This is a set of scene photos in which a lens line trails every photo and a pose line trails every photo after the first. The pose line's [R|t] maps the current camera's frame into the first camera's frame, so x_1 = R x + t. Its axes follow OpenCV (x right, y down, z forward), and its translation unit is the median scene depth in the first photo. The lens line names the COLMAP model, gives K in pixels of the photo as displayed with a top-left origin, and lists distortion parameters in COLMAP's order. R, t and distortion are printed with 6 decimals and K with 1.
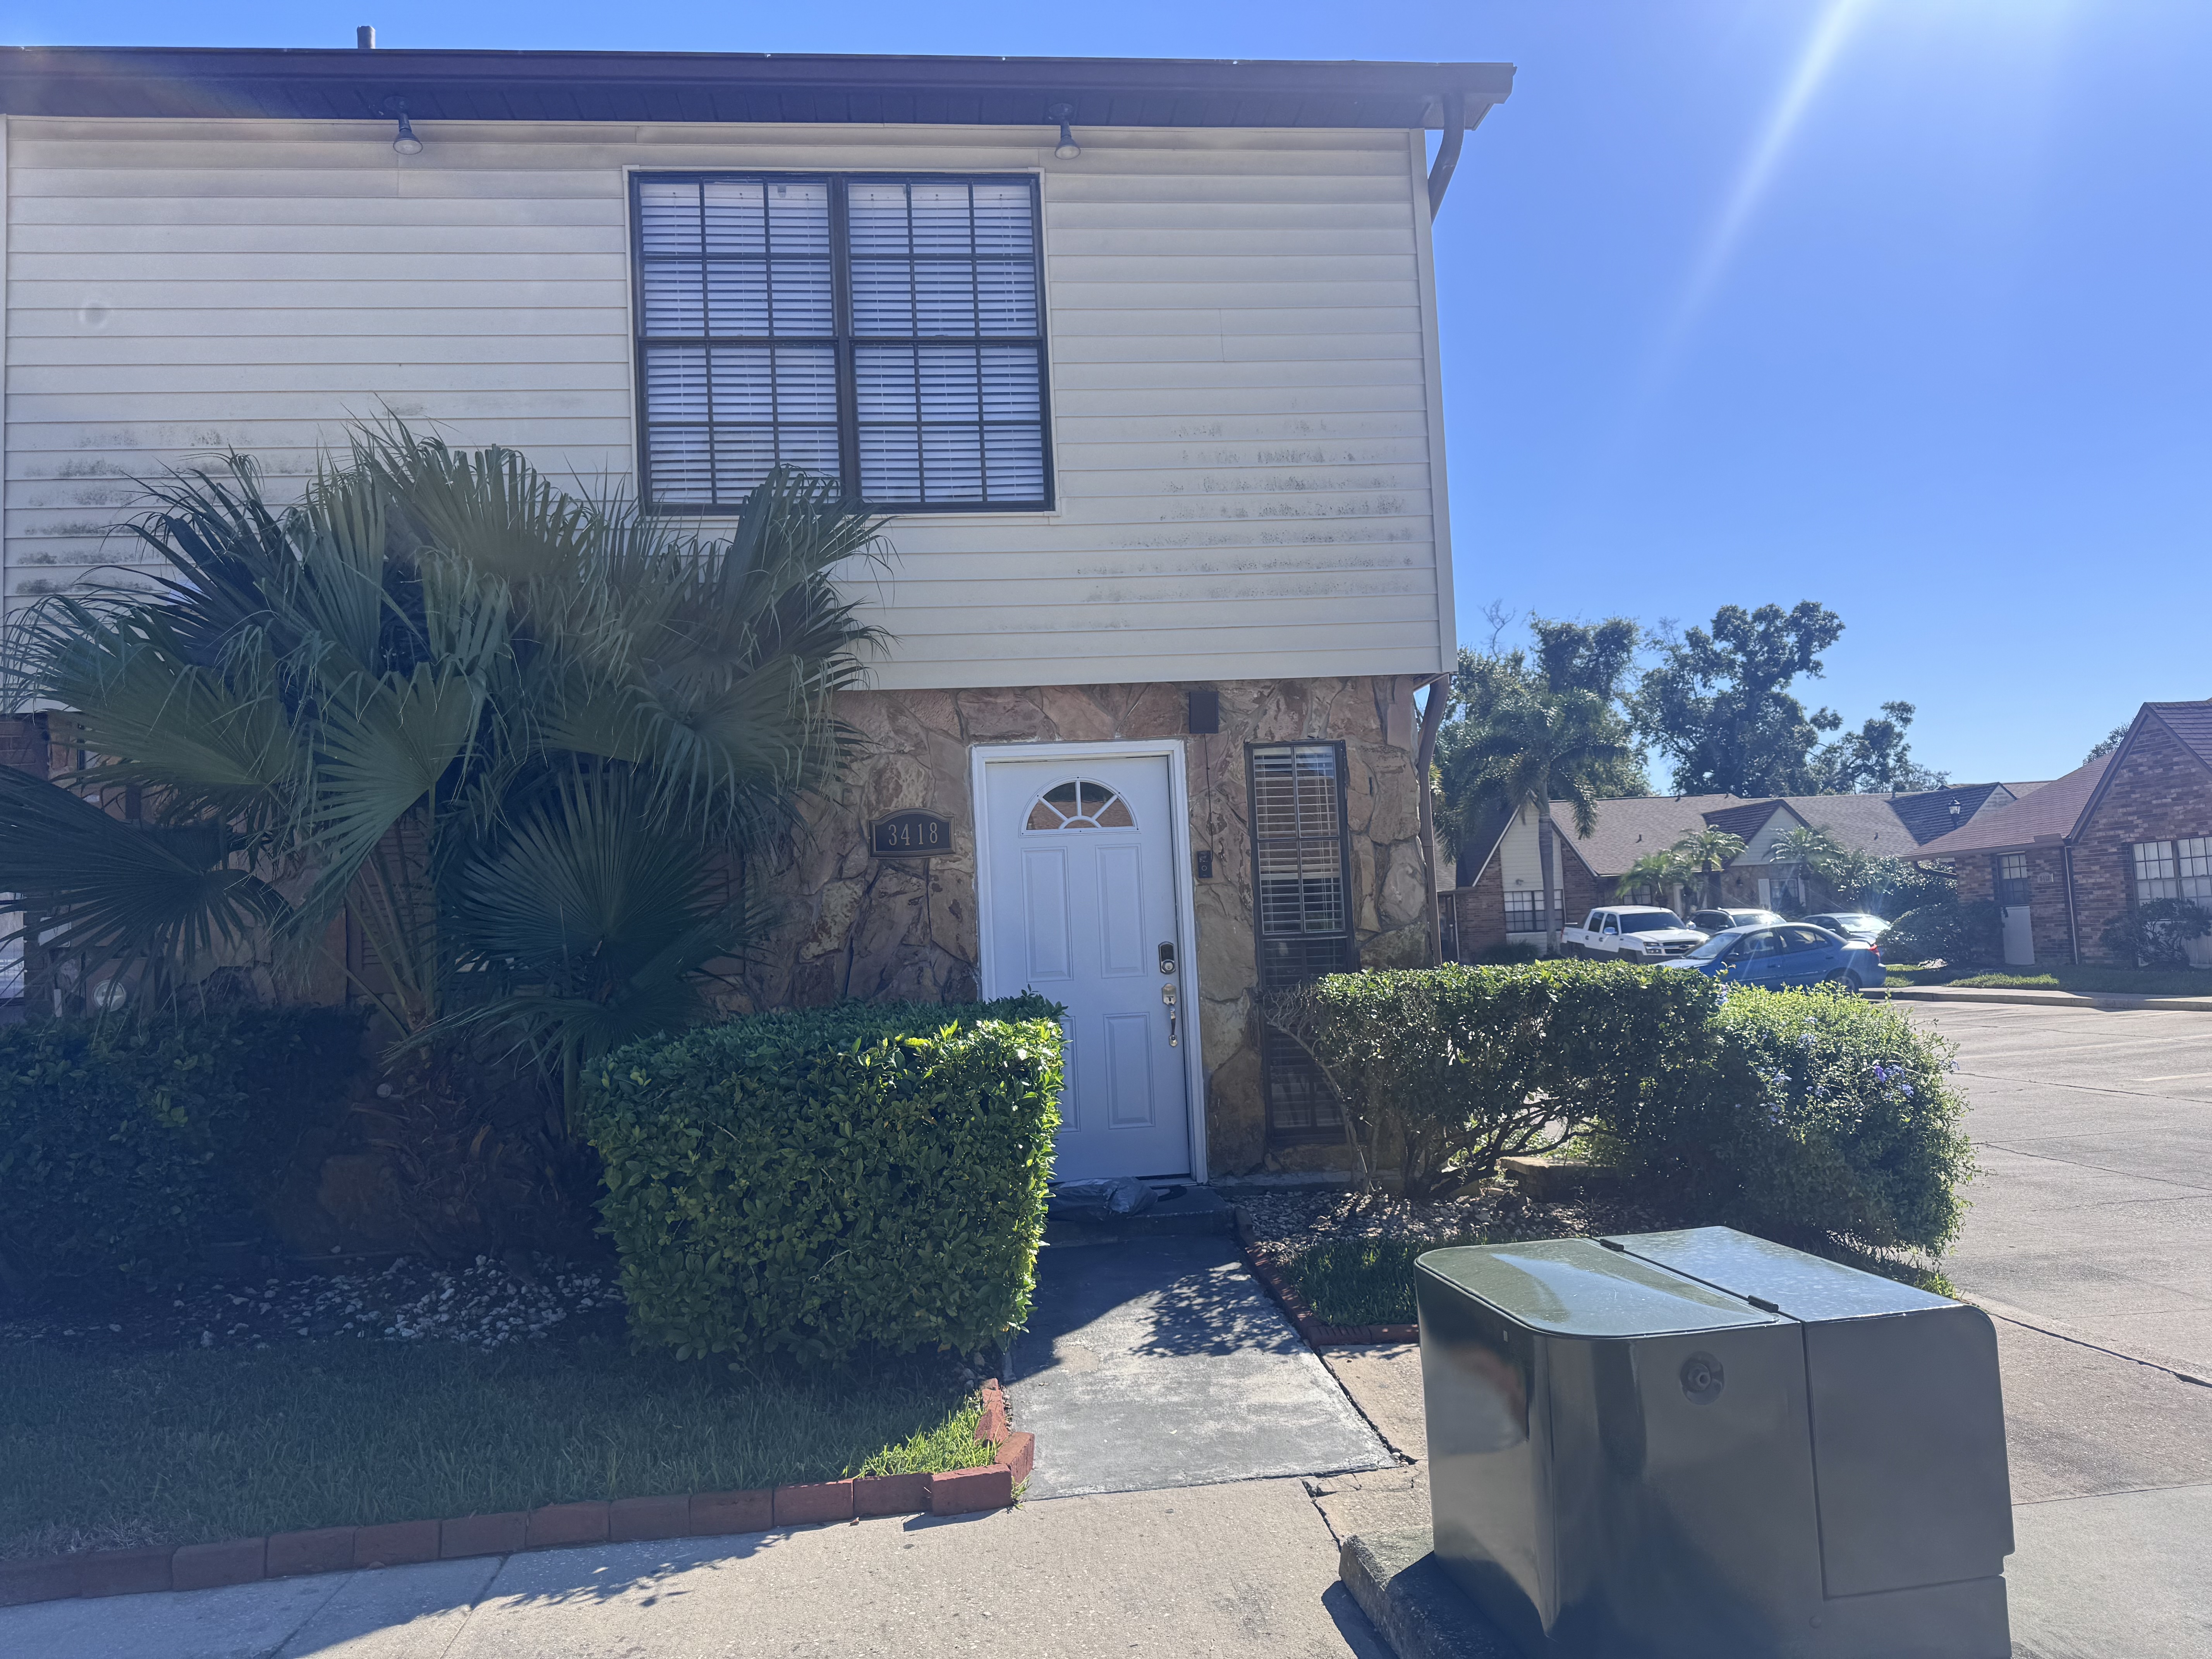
lens RADIAL K [[1582.8, 0, 1115.7], [0, 1582.8, 834.9], [0, 0, 1]] dist [0.088352, -0.106164]
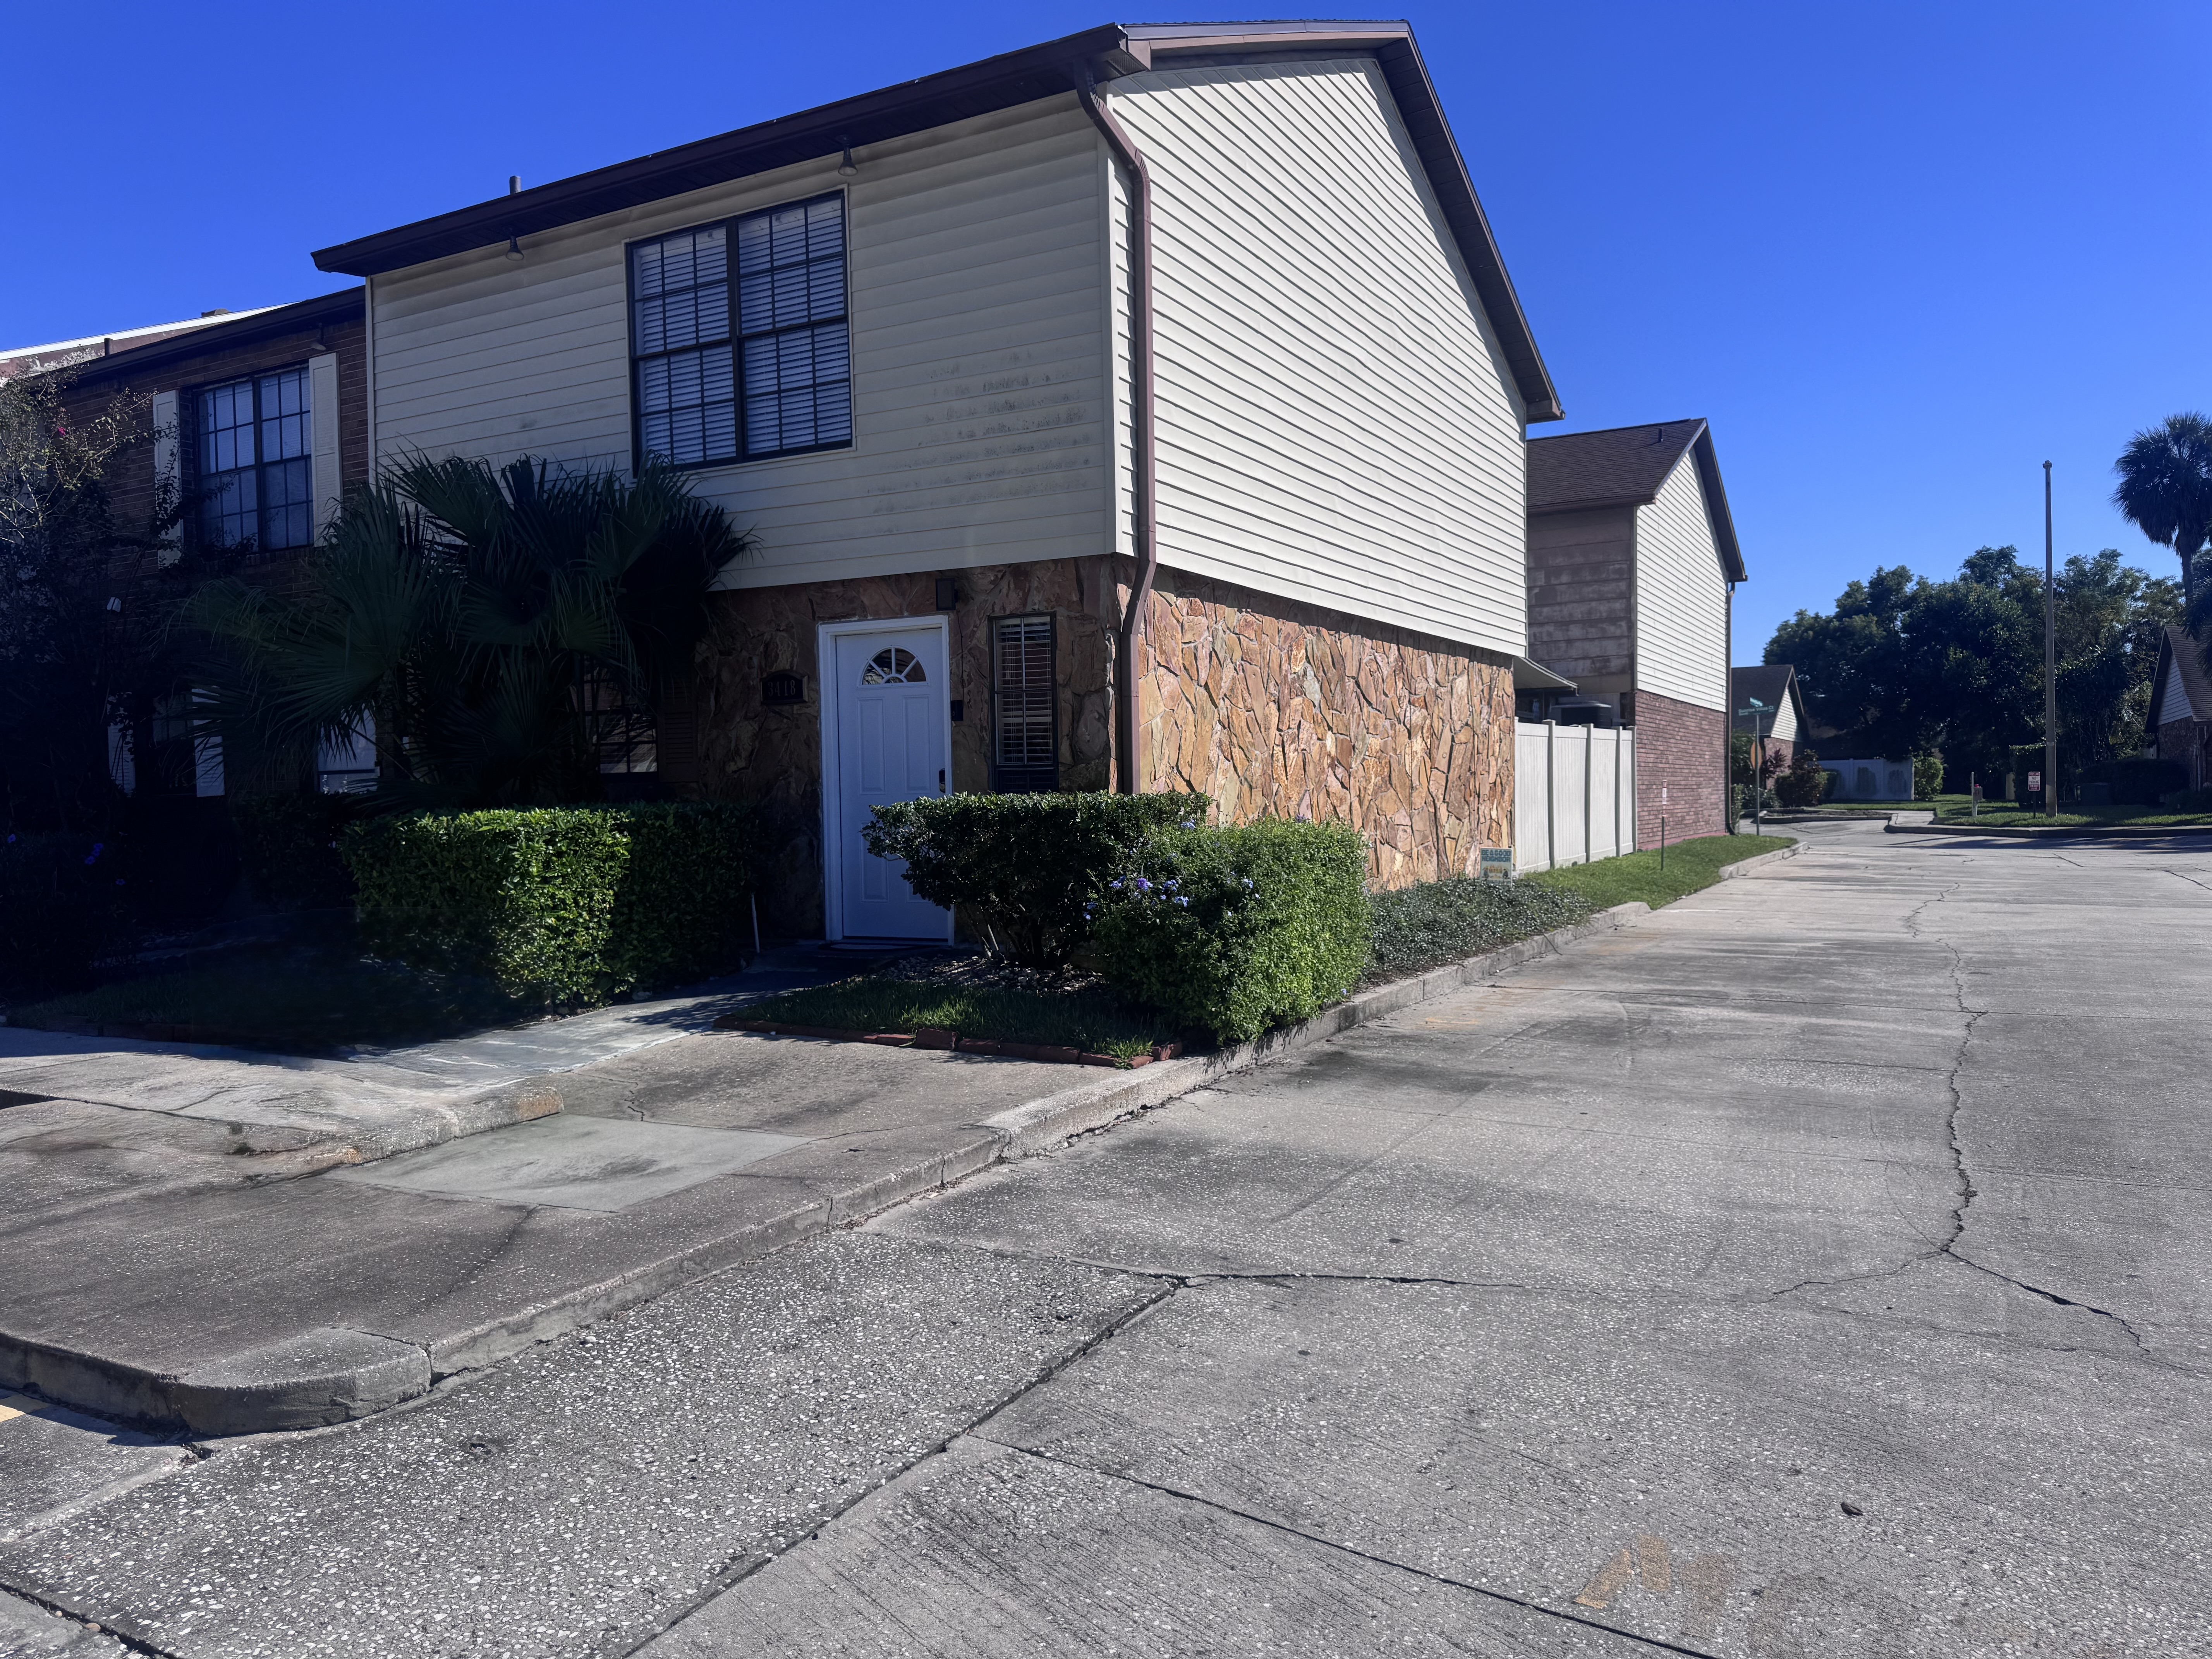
lens RADIAL K [[1582.8, 0, 1120.2], [0, 1582.8, 833.2], [0, 0, 1]] dist [0.088352, -0.106164]
pose [[0.815779, 0.049734, -0.576222, 0.933928], [0.016036, 0.993968, 0.108493, -0.020675], [0.578142, -0.097747, 0.810060, 0.000493]]
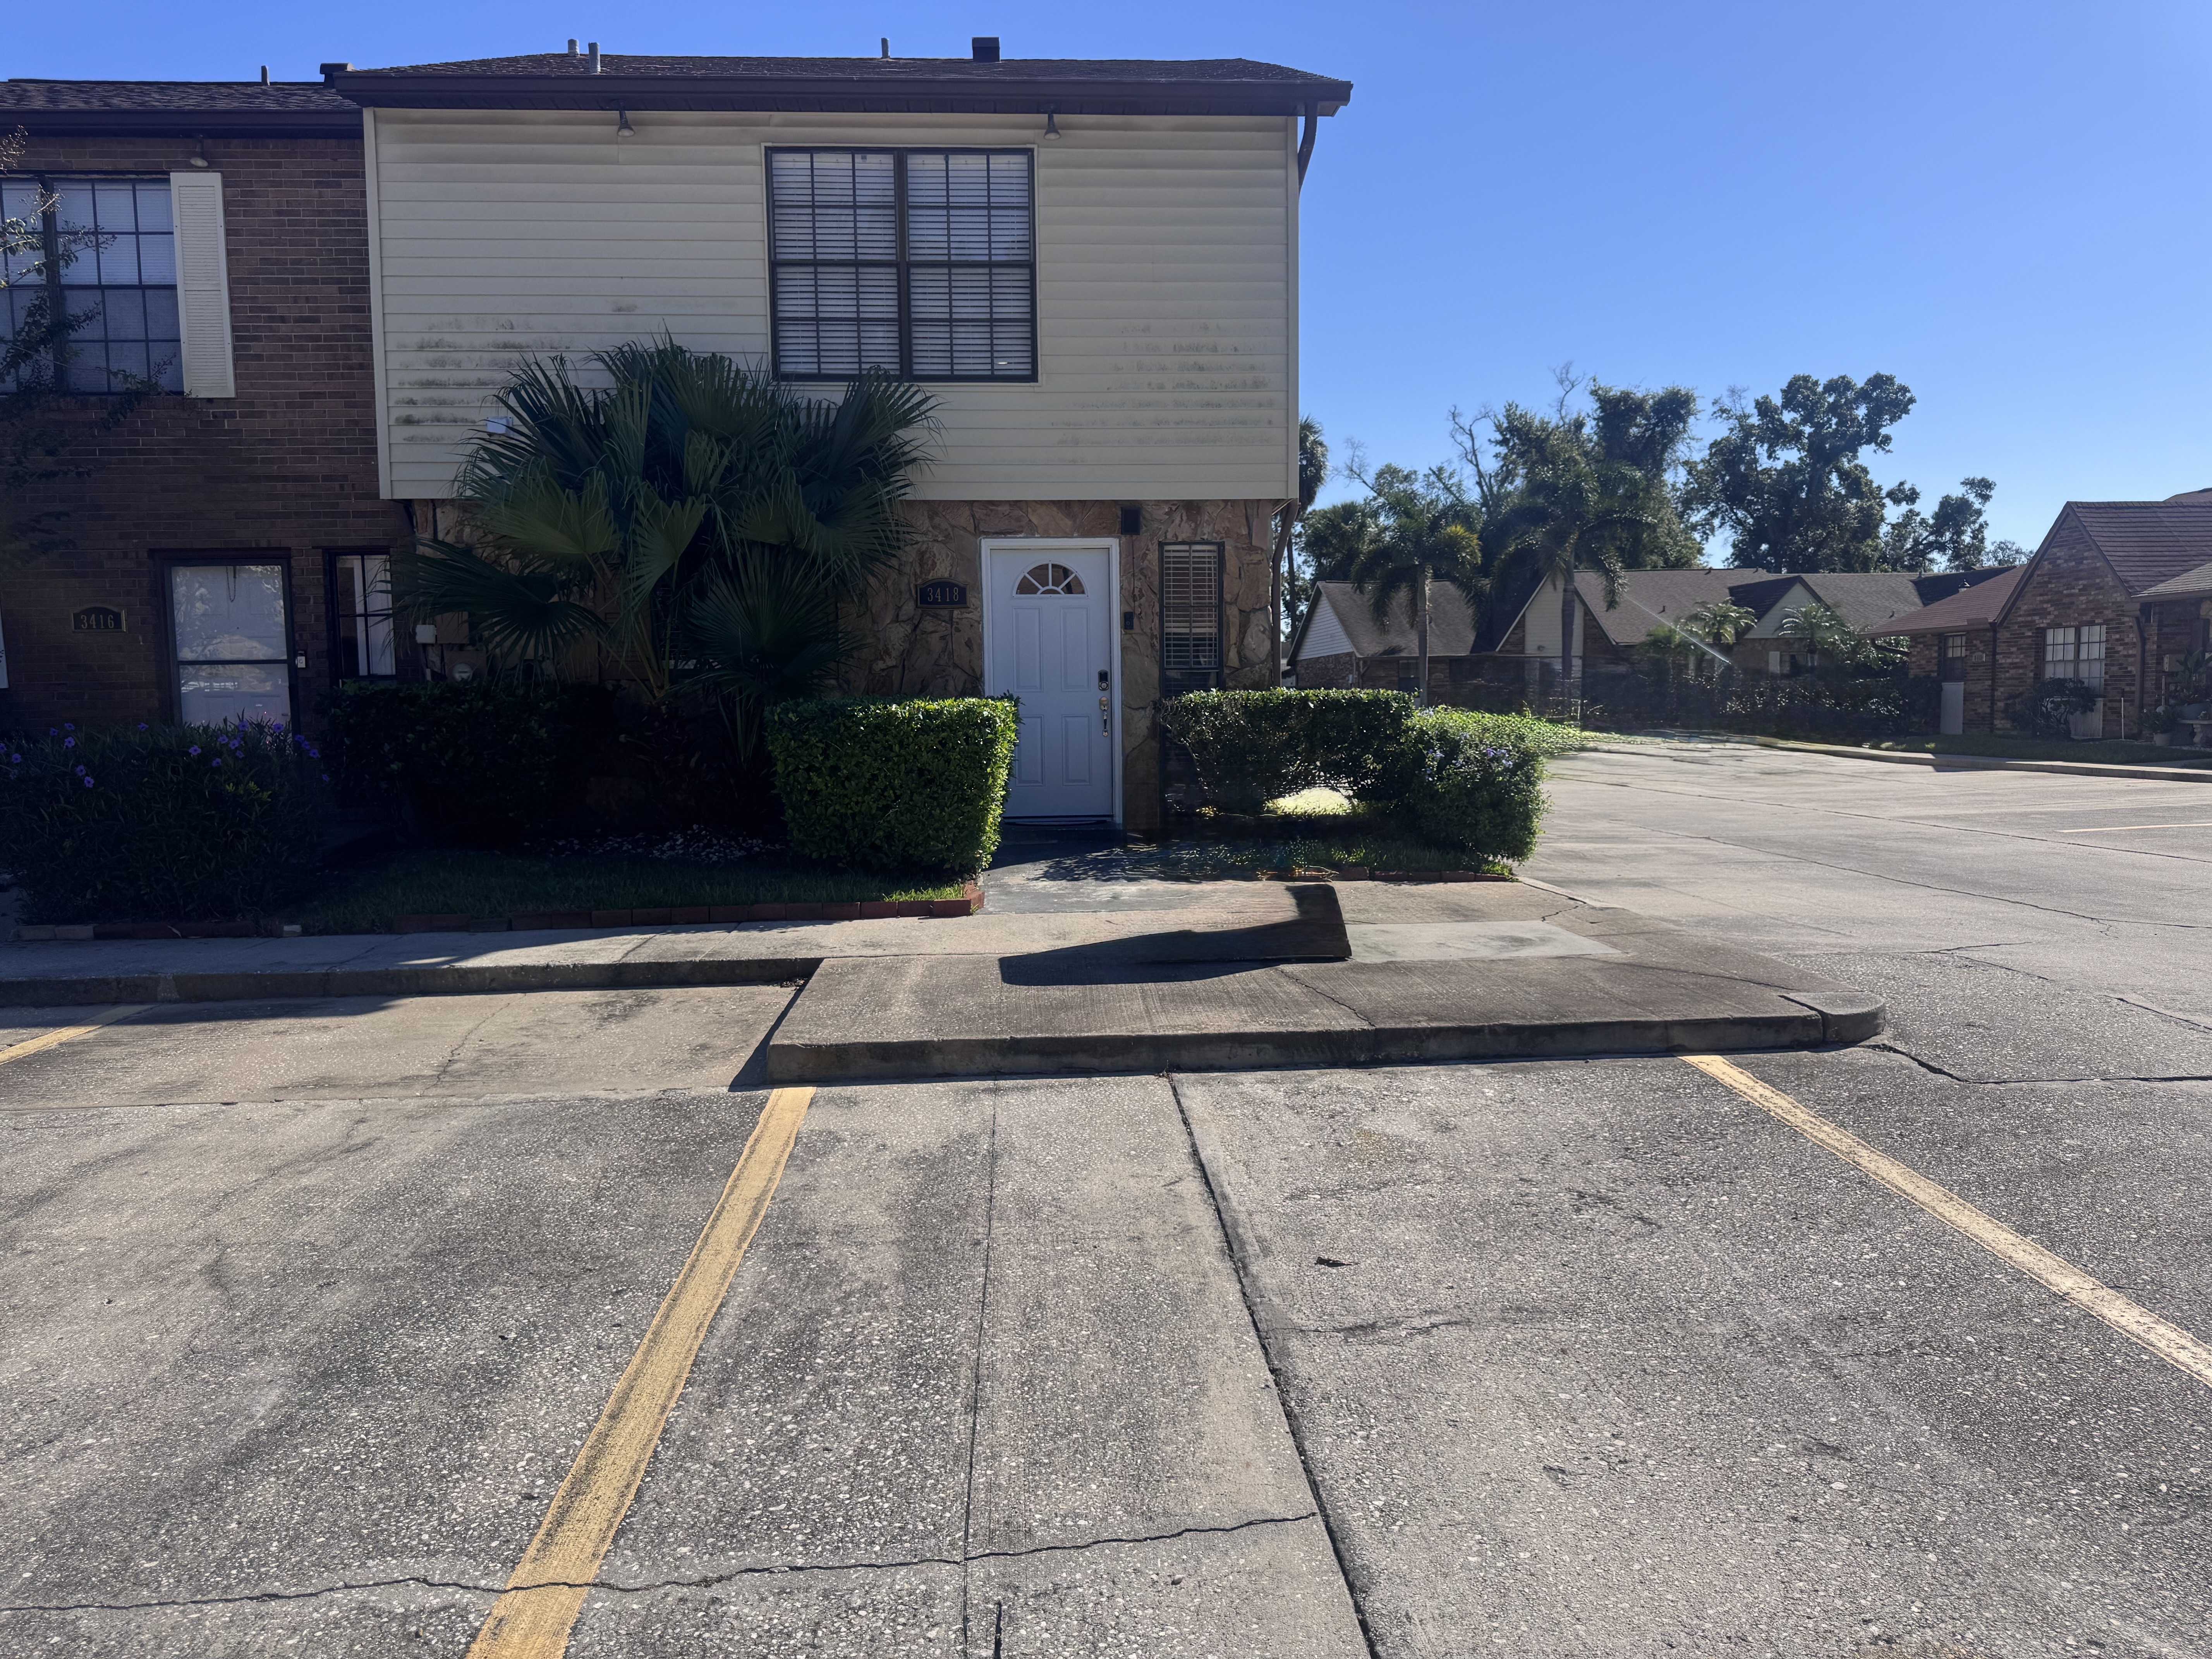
lens RADIAL K [[1582.8, 0, 1108.0], [0, 1582.8, 858.7], [0, 0, 1]] dist [0.088352, -0.106164]
pose [[0.998261, 0.041099, -0.042271, 0.111951], [-0.033446, 0.985214, 0.168033, -0.011904], [0.048552, -0.166327, 0.984875, -0.583454]]
